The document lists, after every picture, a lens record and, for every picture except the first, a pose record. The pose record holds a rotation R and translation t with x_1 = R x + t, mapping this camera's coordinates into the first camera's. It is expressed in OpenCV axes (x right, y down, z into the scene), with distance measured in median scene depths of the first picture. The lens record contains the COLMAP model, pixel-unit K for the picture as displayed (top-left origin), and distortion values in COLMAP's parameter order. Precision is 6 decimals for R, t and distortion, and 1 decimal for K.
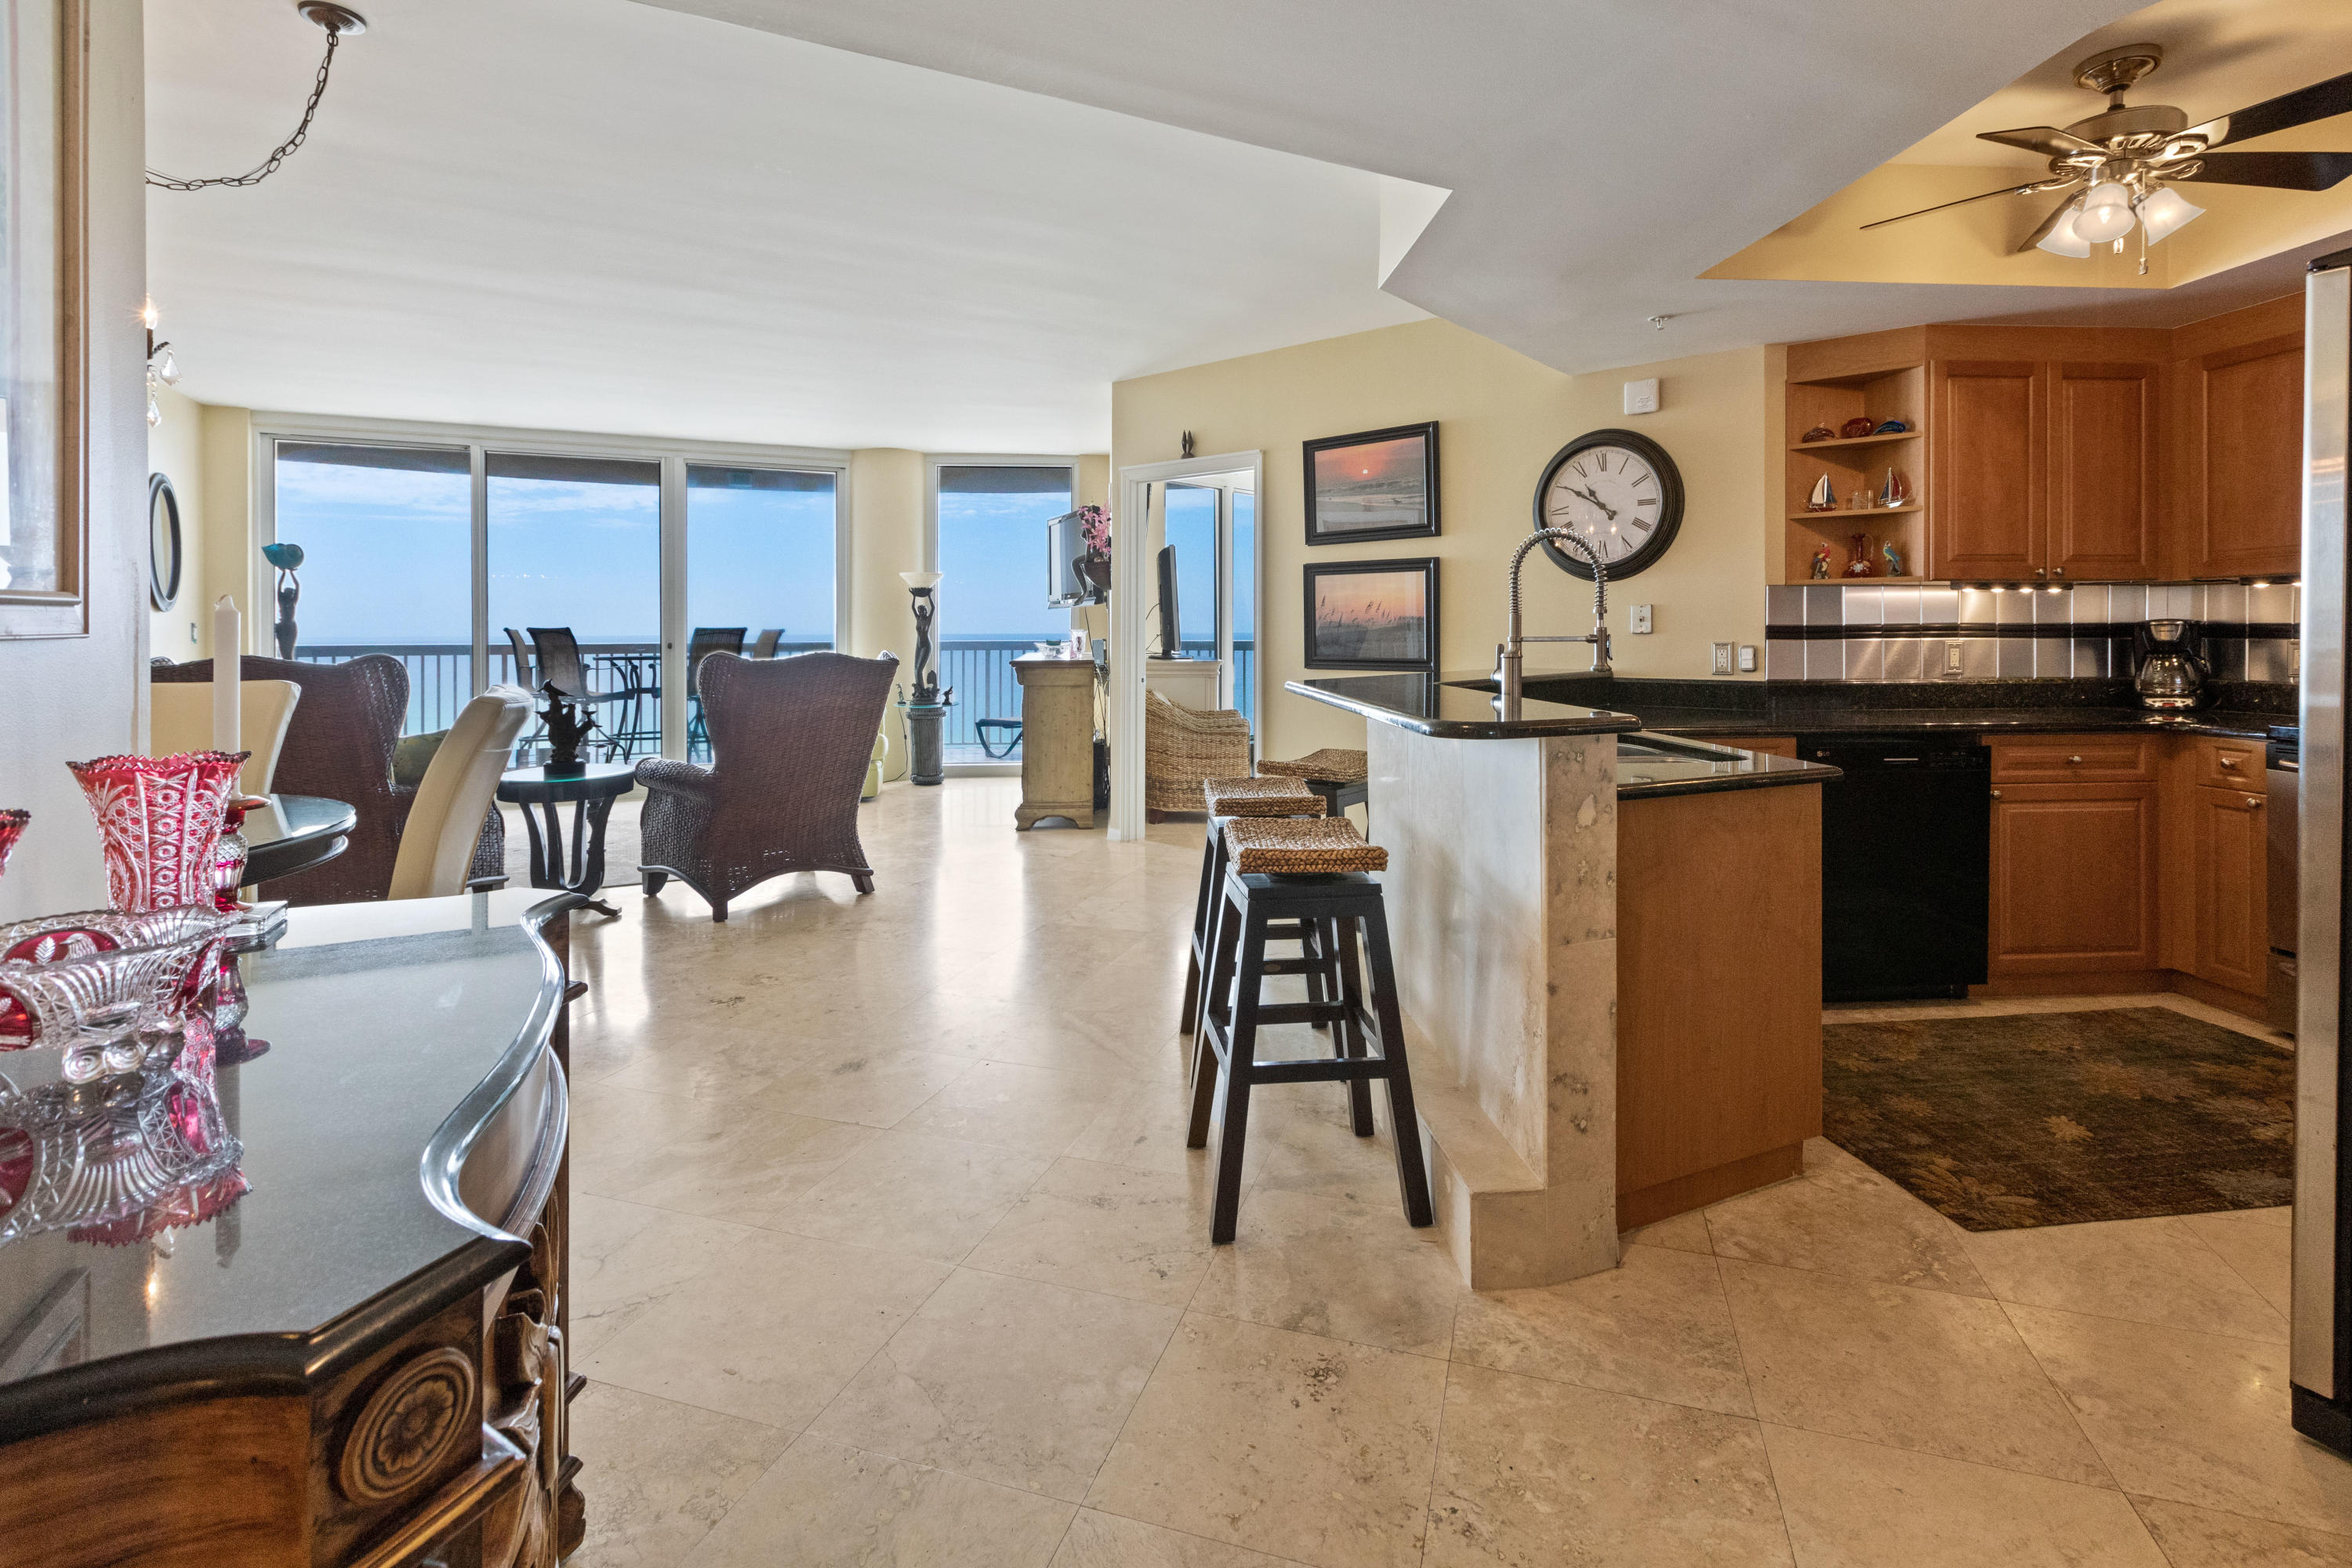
lens RADIAL K [[1104.3, 0, 1177.4], [0, 1104.3, 630.0], [0, 0, 1]] dist [0.003933, -0.000910]
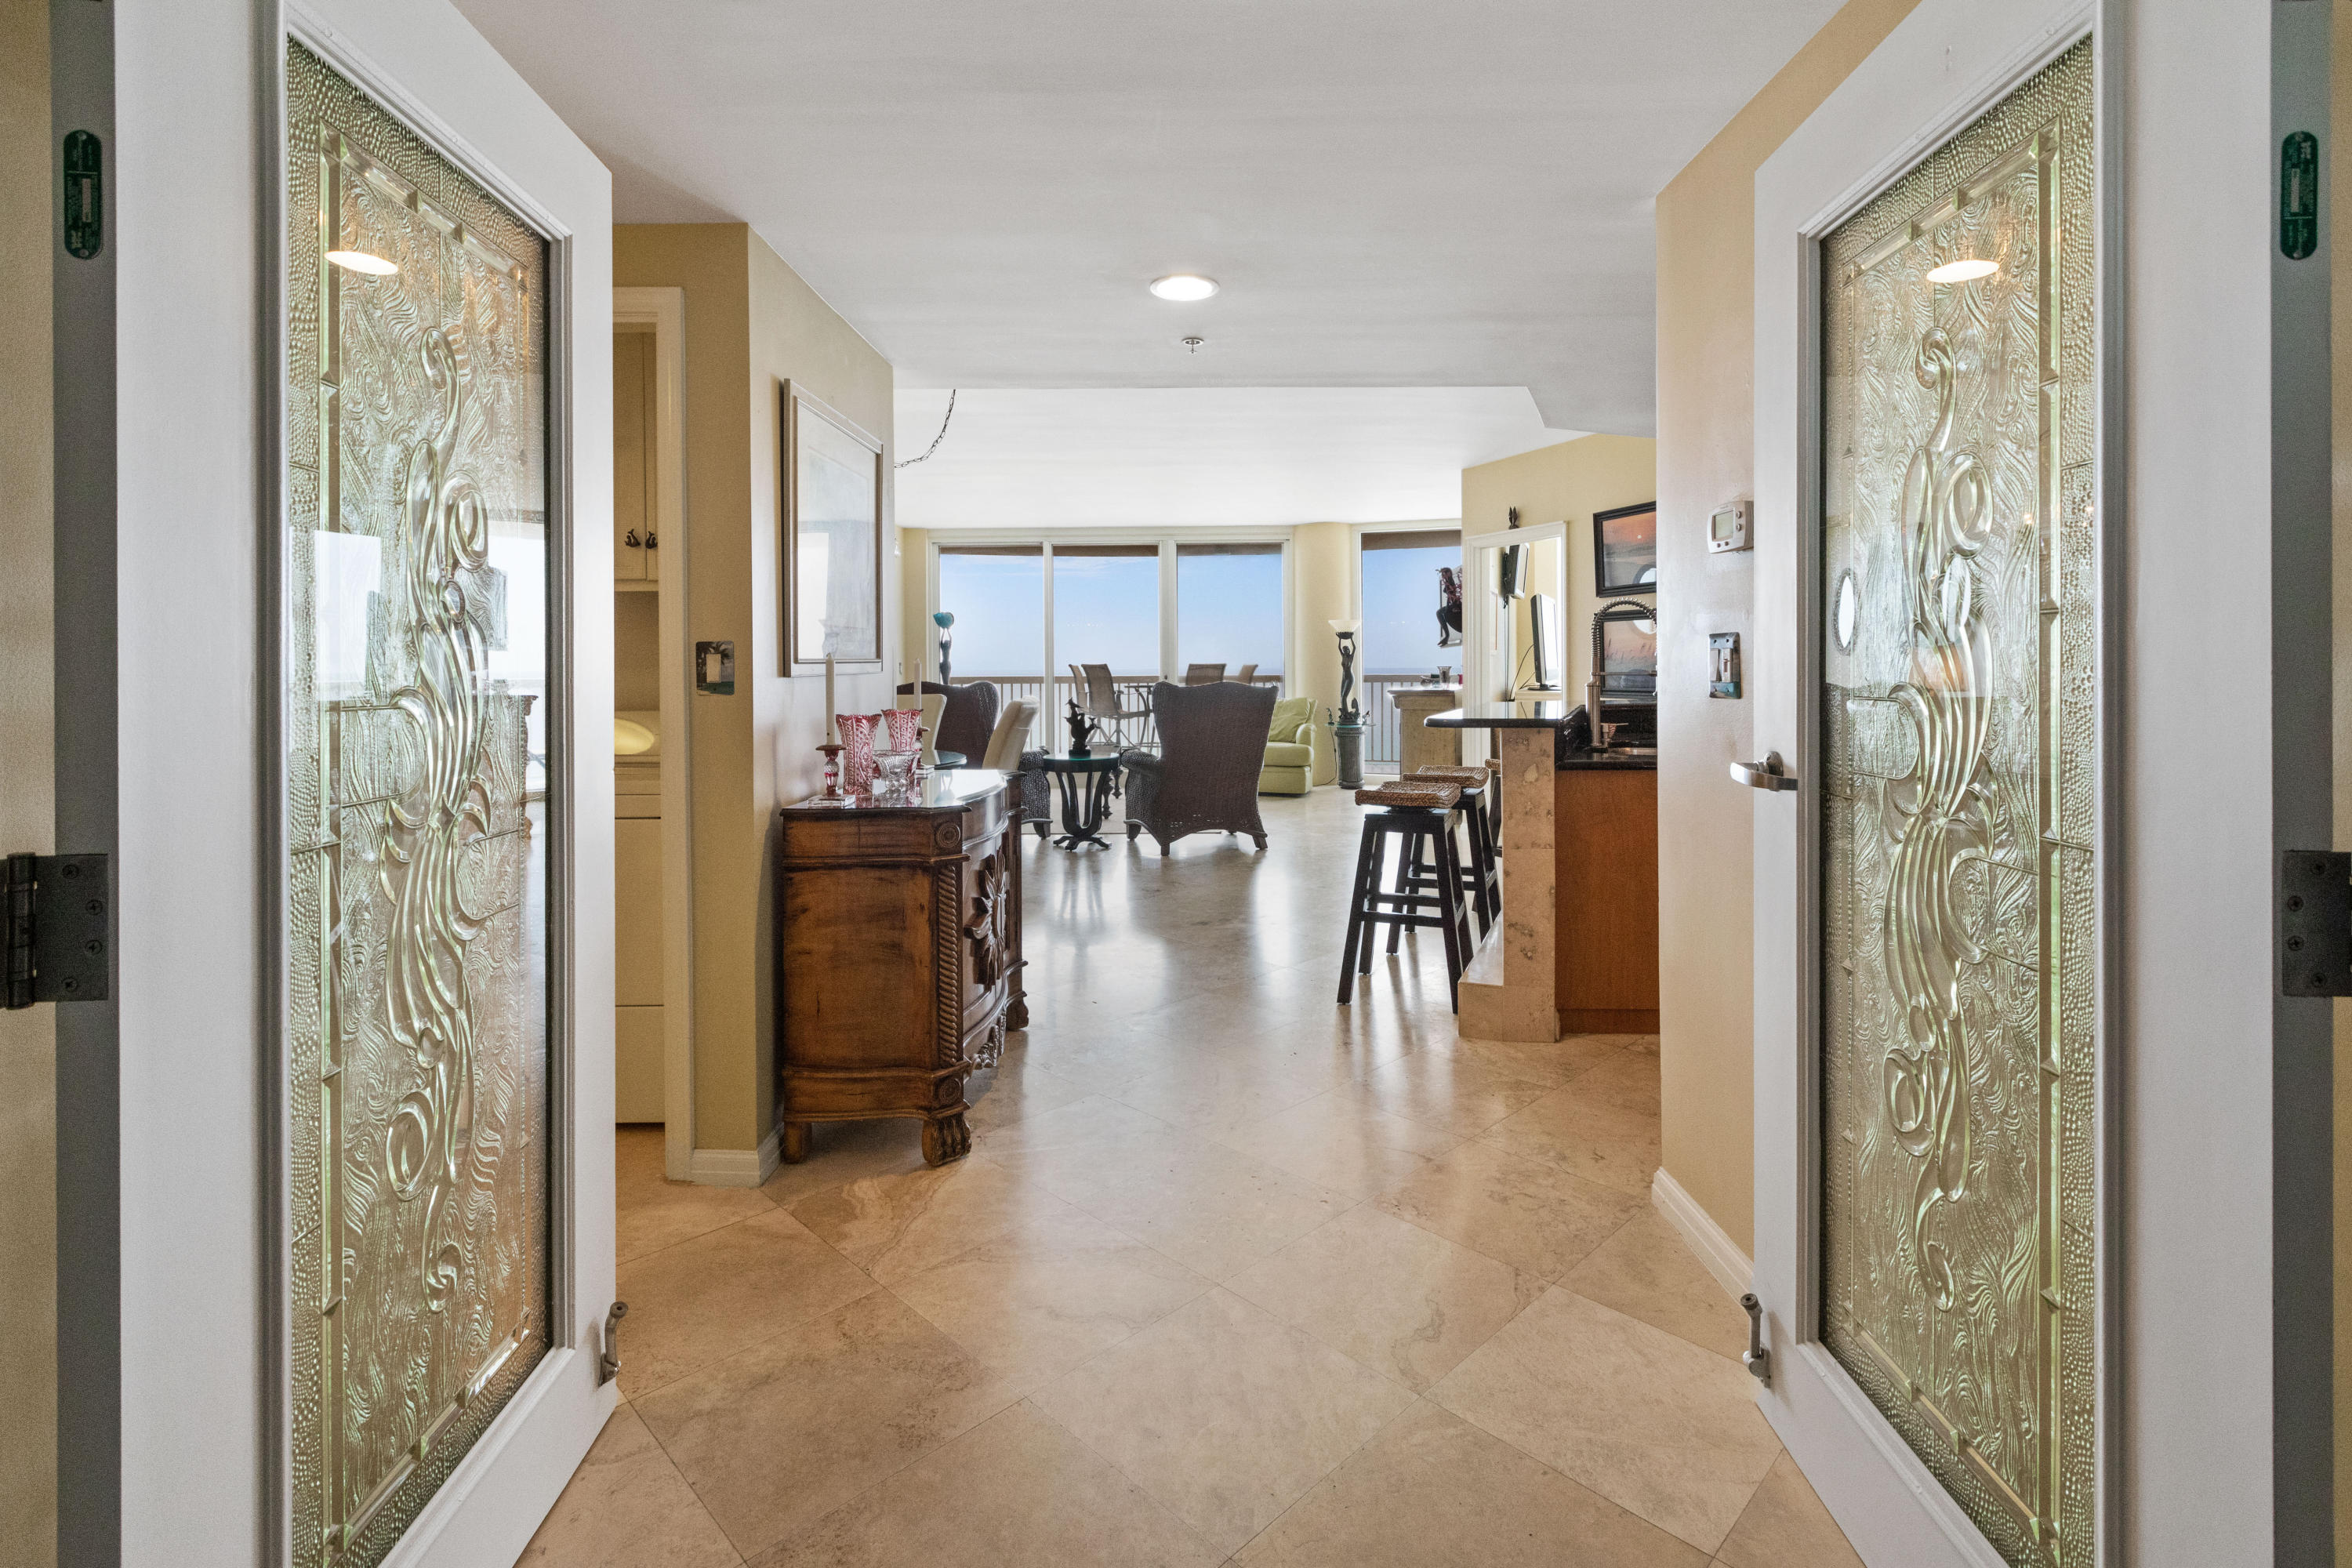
lens RADIAL K [[1104.3, 0, 1175.4], [0, 1104.3, 671.7], [0, 0, 1]] dist [0.003933, -0.000910]
pose [[0.887900, 0.000402, -0.460036, 0.230096], [0.003174, 0.999970, 0.006998, -0.003163], [0.460026, -0.007674, 0.887873, -0.270423]]
